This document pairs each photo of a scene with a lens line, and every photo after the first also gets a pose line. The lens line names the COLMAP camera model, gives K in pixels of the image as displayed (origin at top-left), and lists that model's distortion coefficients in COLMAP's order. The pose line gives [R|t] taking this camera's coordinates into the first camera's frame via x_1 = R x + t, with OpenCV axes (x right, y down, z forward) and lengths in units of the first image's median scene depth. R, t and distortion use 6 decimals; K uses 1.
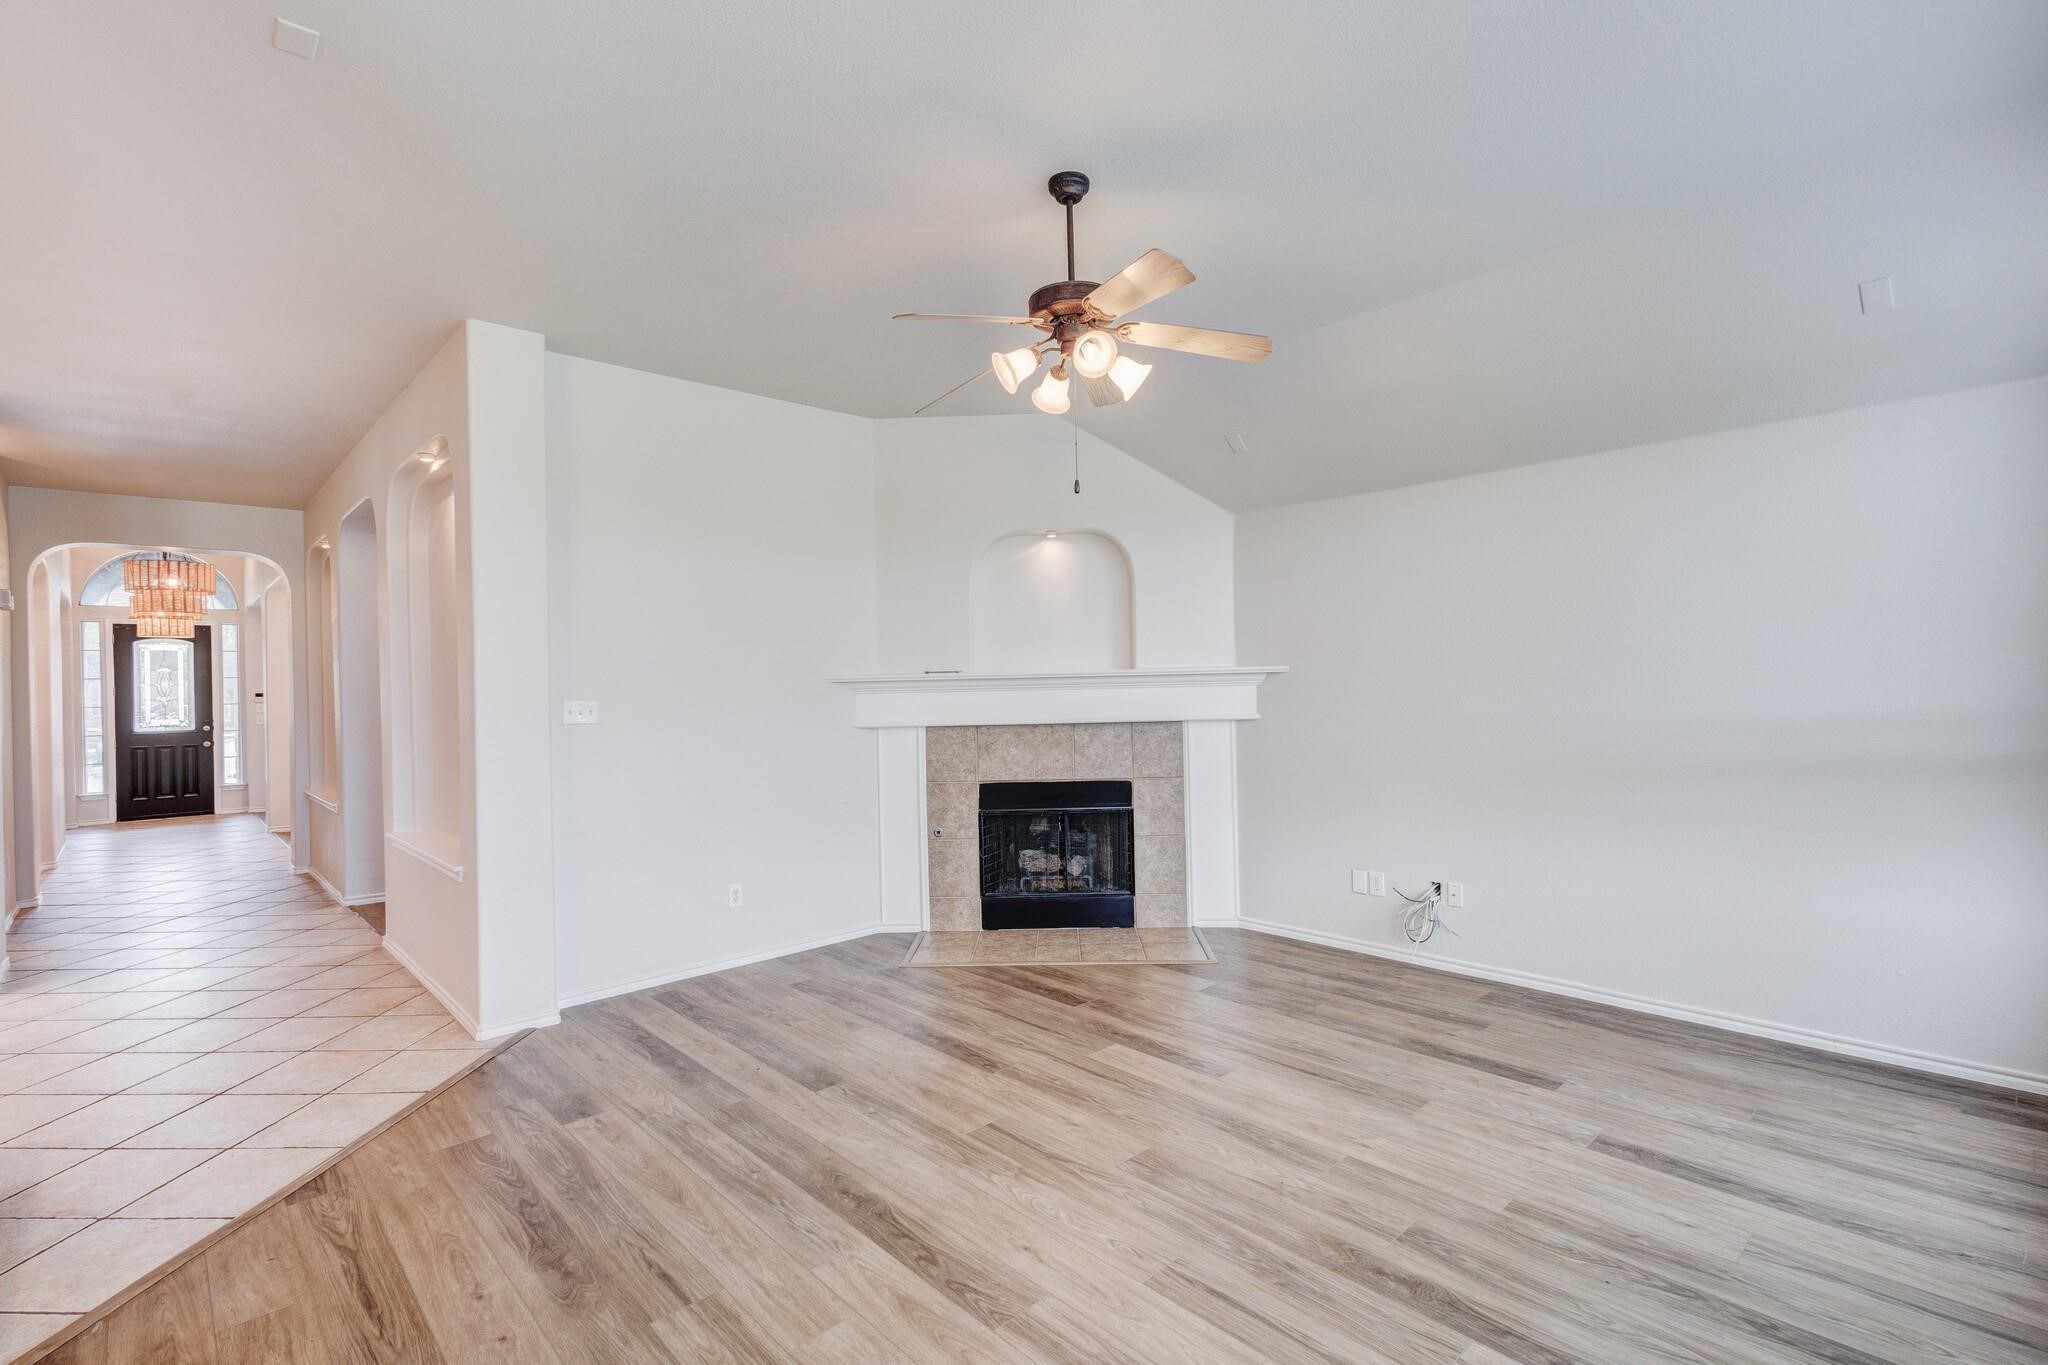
lens RADIAL K [[938.1, 0, 1022.9], [0, 938.1, 681.3], [0, 0, 1]] dist [0.011667, -0.005194]
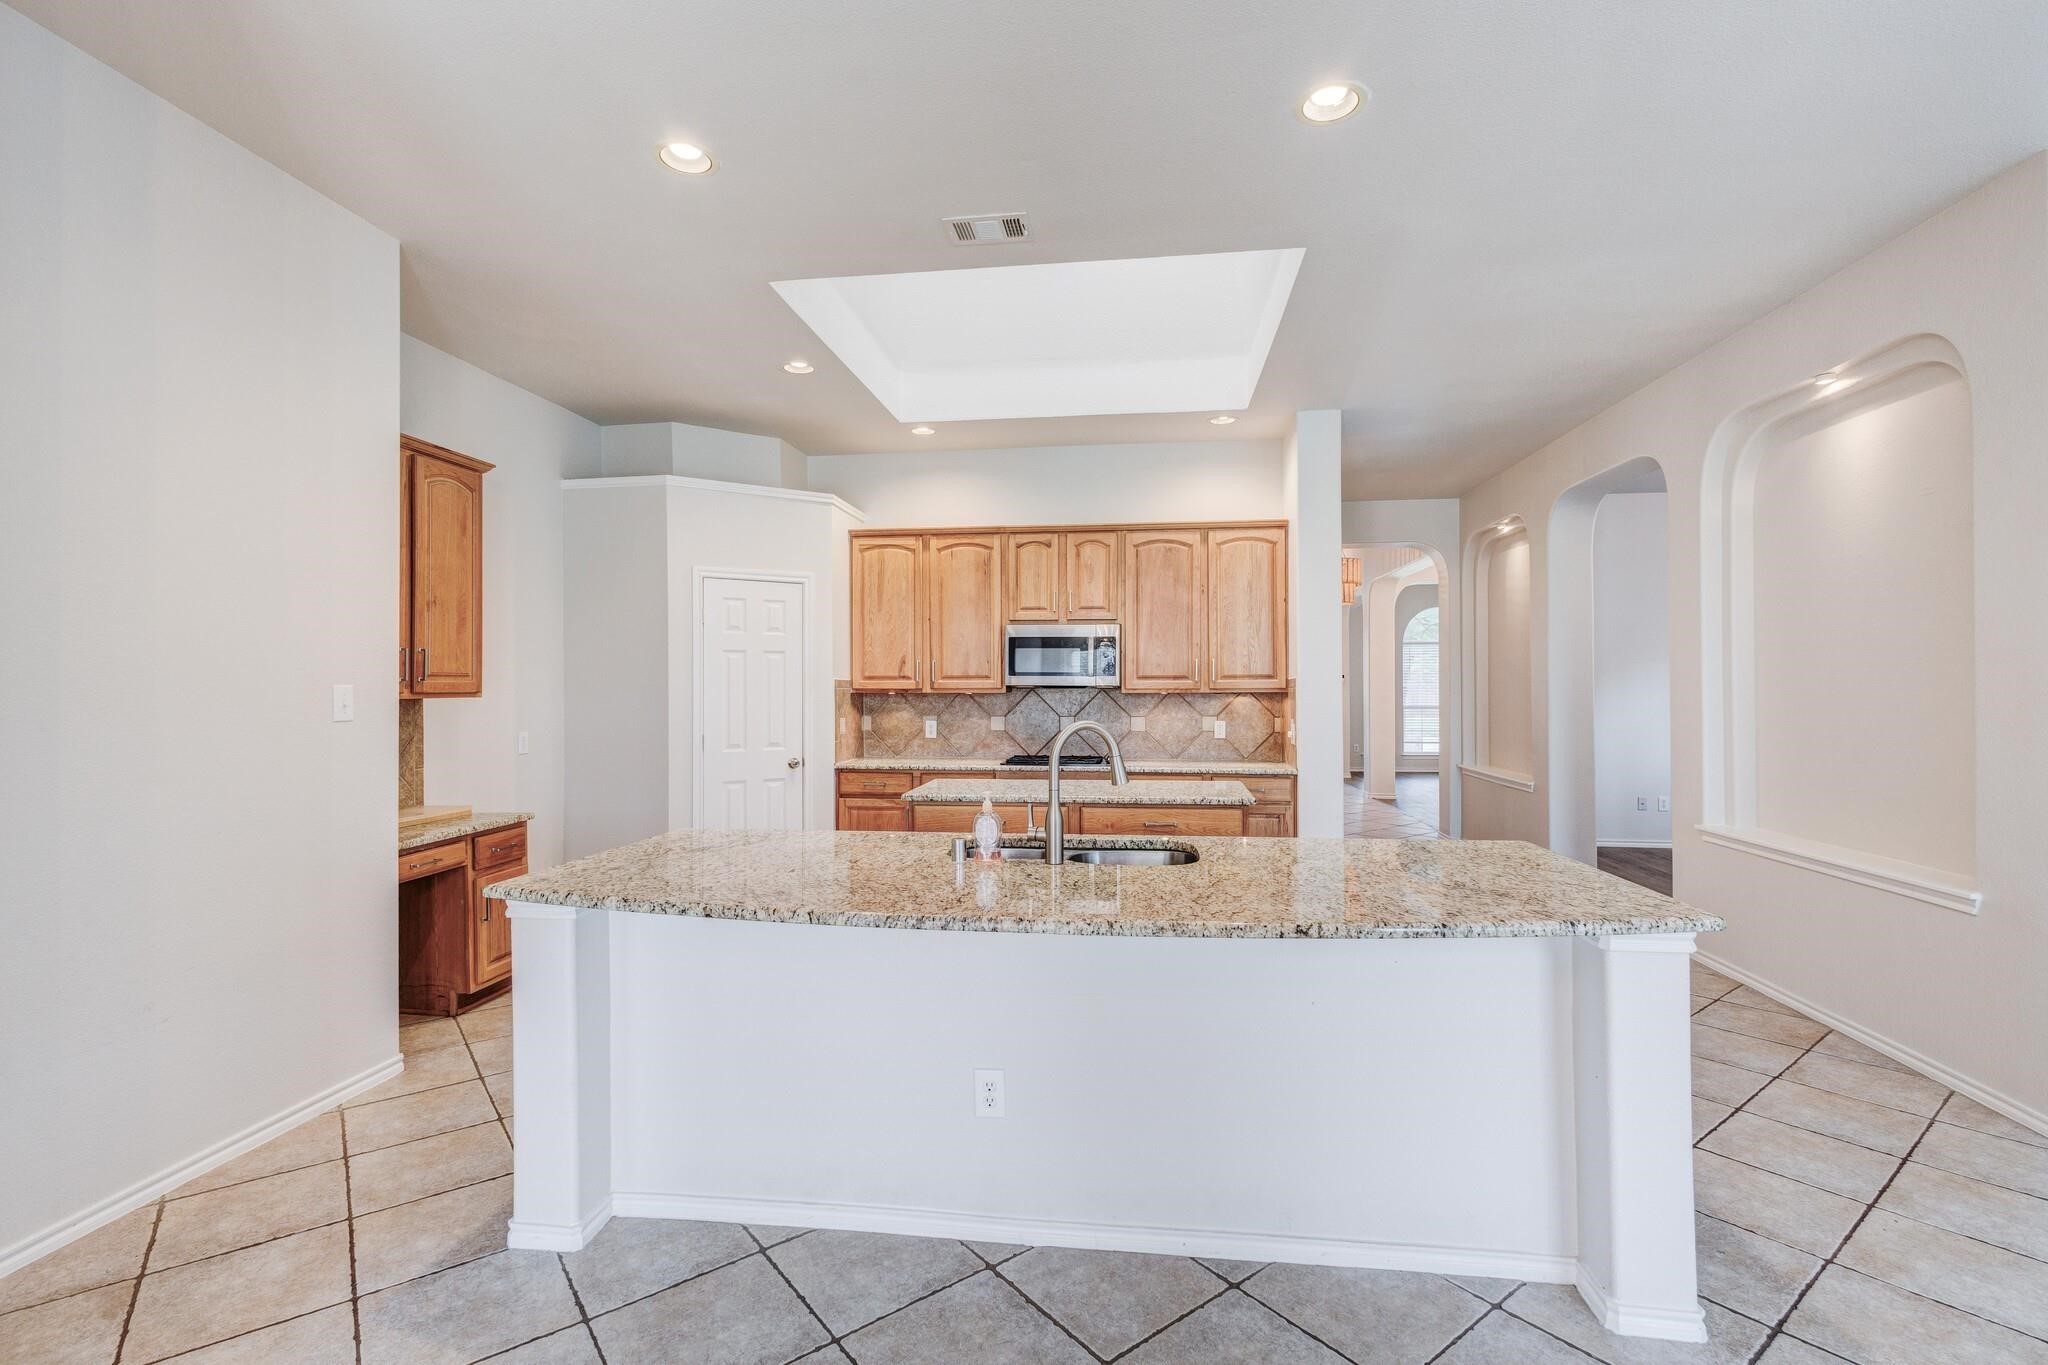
lens RADIAL K [[938.1, 0, 1022.9], [0, 938.1, 681.3], [0, 0, 1]] dist [0.011667, -0.005194]
pose [[0.634617, 0.016226, -0.772656, -0.376458], [-0.008315, 0.999865, 0.014169, 0.016867], [0.772782, -0.002567, 0.634666, -0.053726]]
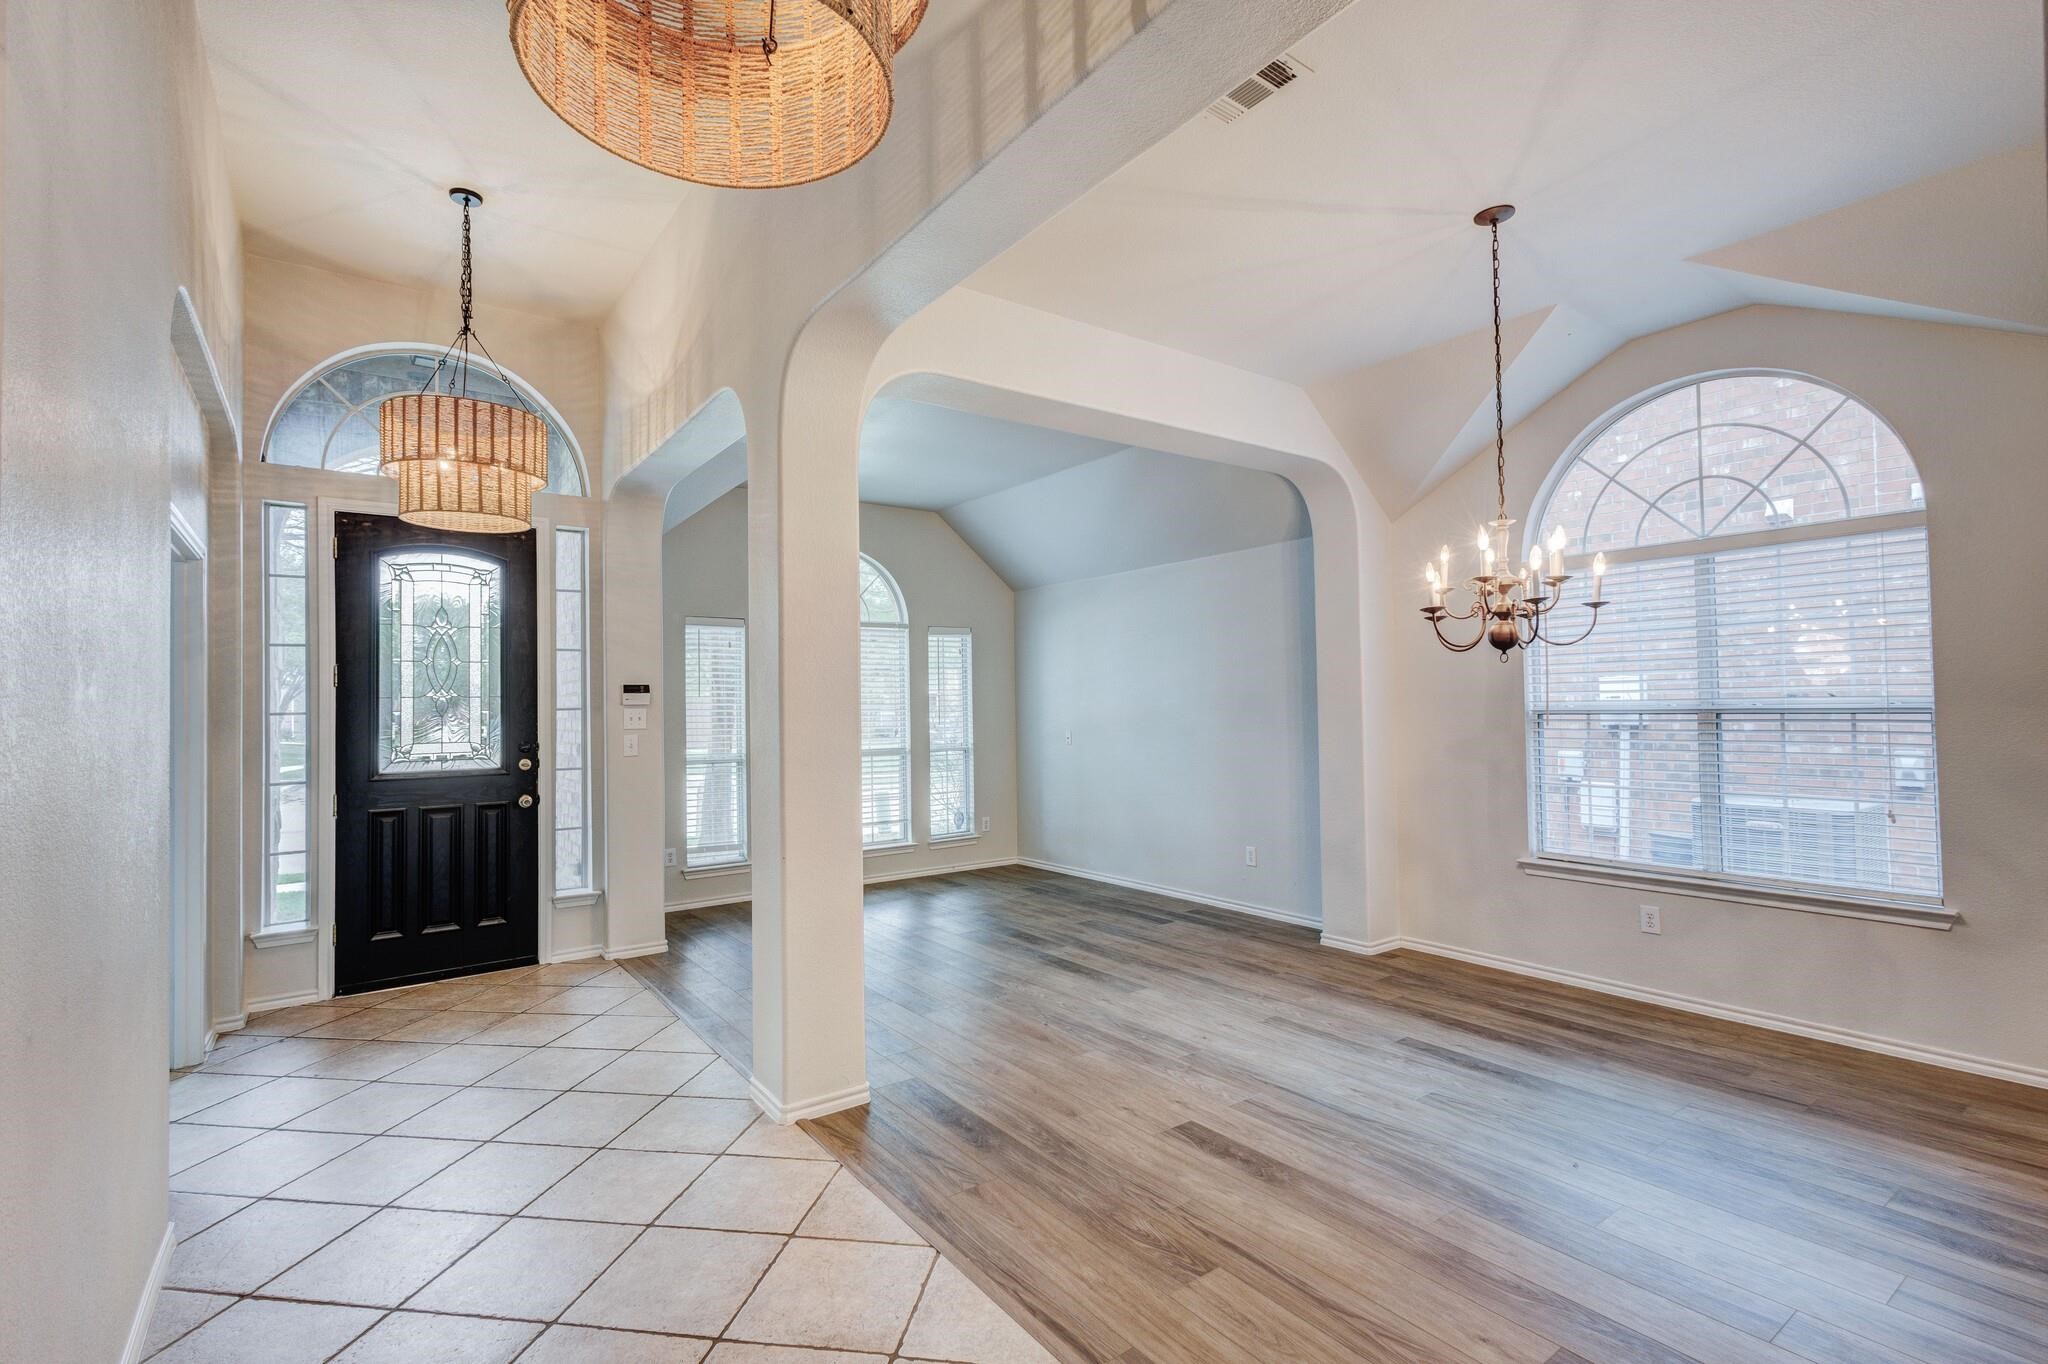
lens RADIAL K [[938.1, 0, 1022.9], [0, 938.1, 680.8], [0, 0, 1]] dist [0.011667, -0.005194]
pose [[0.992074, 0.002431, -0.125629, -1.286005], [-0.005015, 0.999782, -0.020258, 0.042089], [0.125552, 0.020727, 0.991871, 1.320517]]
